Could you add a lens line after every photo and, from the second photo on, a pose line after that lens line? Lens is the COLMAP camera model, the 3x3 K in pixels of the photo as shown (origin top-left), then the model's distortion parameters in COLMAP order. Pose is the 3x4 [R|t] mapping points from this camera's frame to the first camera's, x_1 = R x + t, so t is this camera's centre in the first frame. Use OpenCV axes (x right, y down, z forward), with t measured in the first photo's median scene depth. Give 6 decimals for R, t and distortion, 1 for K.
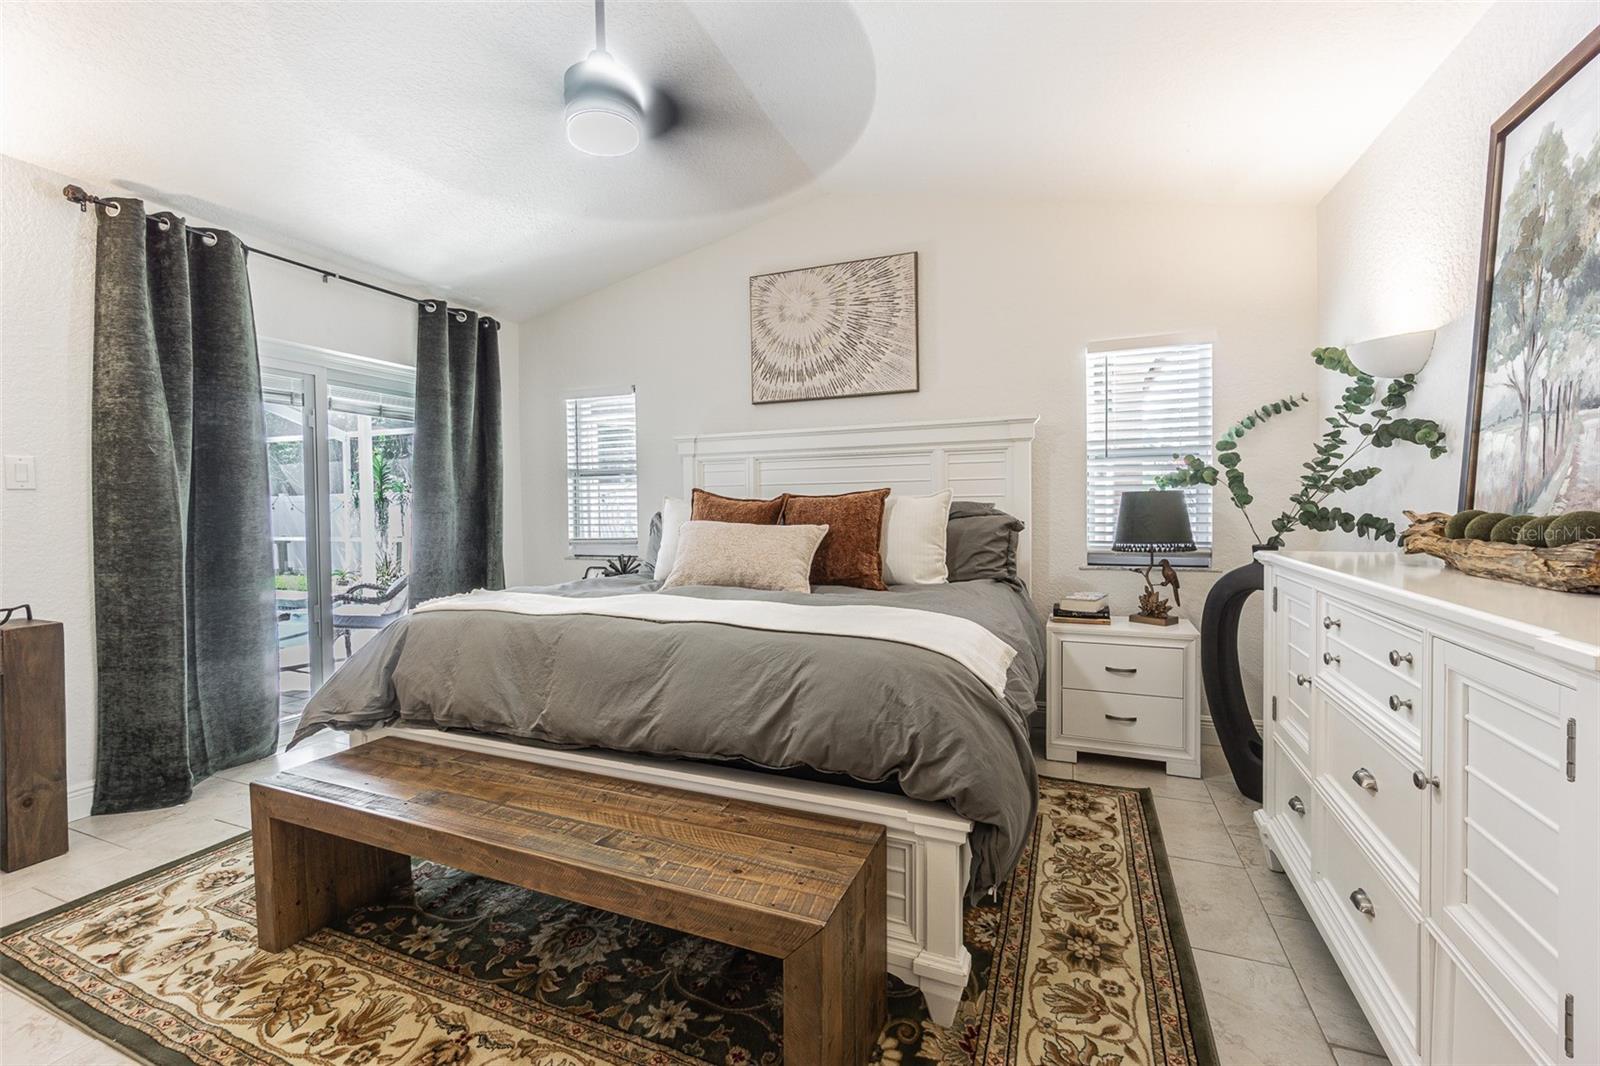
lens RADIAL K [[697.6, 0, 795.6], [0, 697.6, 535.0], [0, 0, 1]] dist [-0.009980, 0.001811]
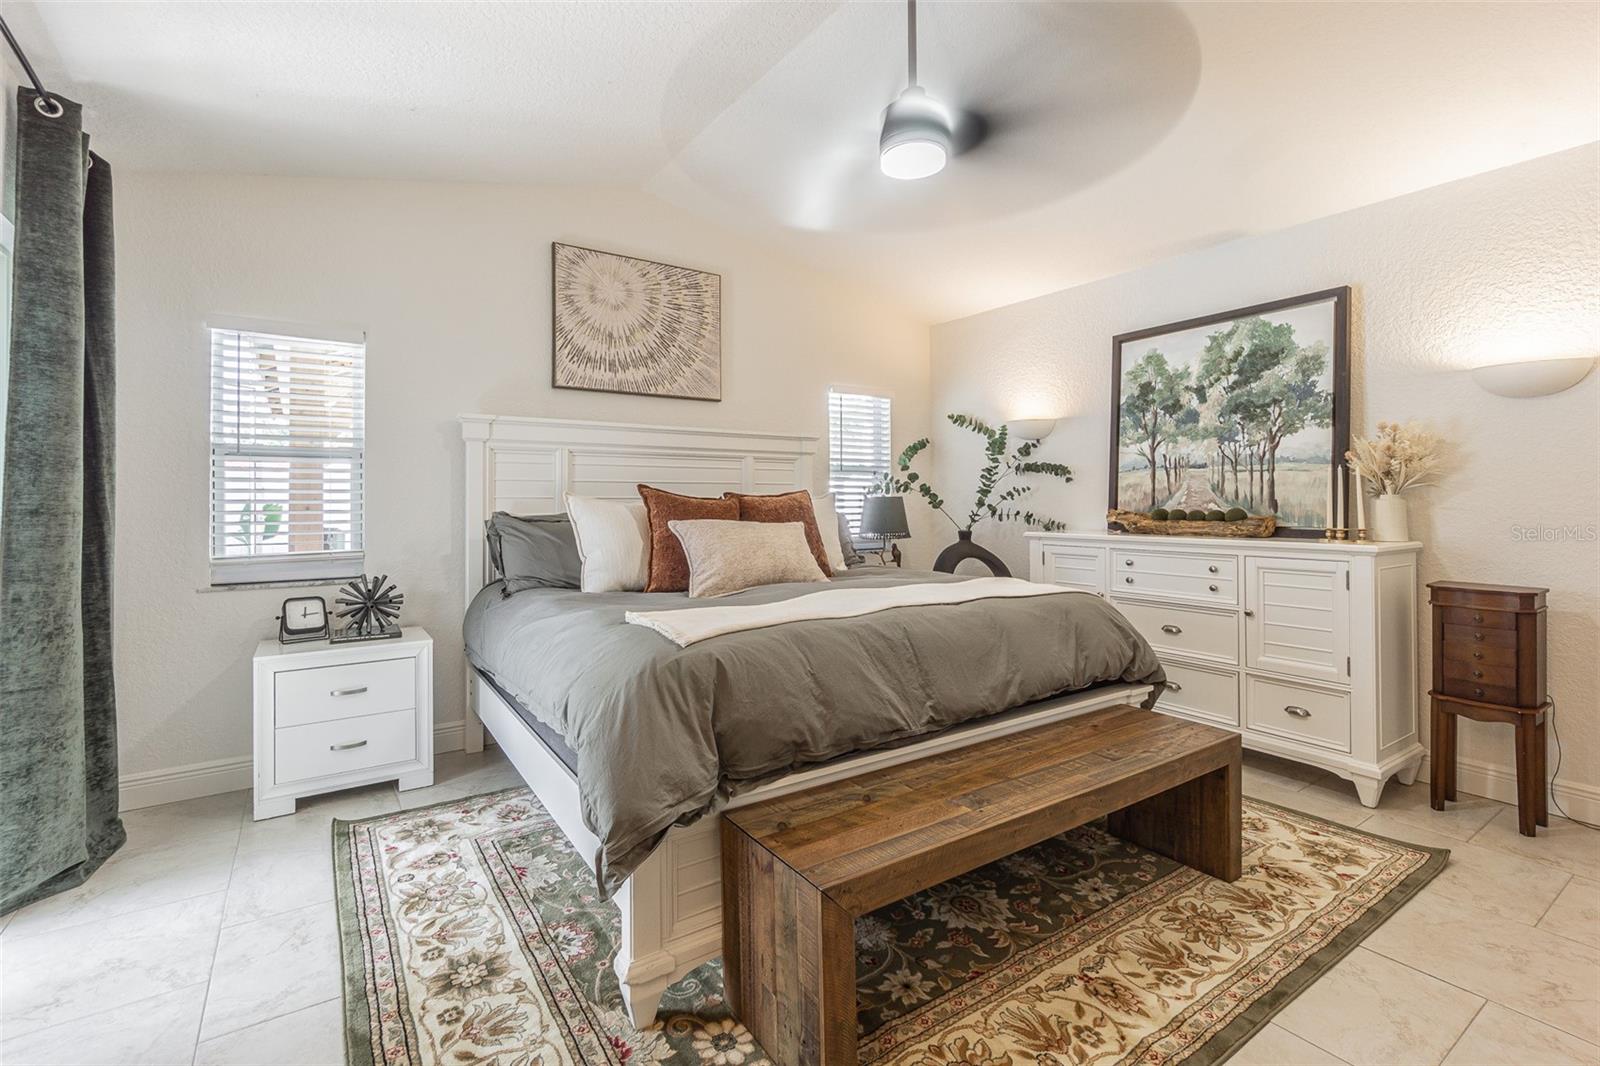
lens RADIAL K [[697.6, 0, 821.1], [0, 697.6, 504.0], [0, 0, 1]] dist [-0.009980, 0.001811]
pose [[0.544149, 0.009733, 0.838932, -1.226123], [0.032689, 0.998927, -0.032792, -0.008902], [-0.838352, 0.045268, 0.543247, 0.530405]]
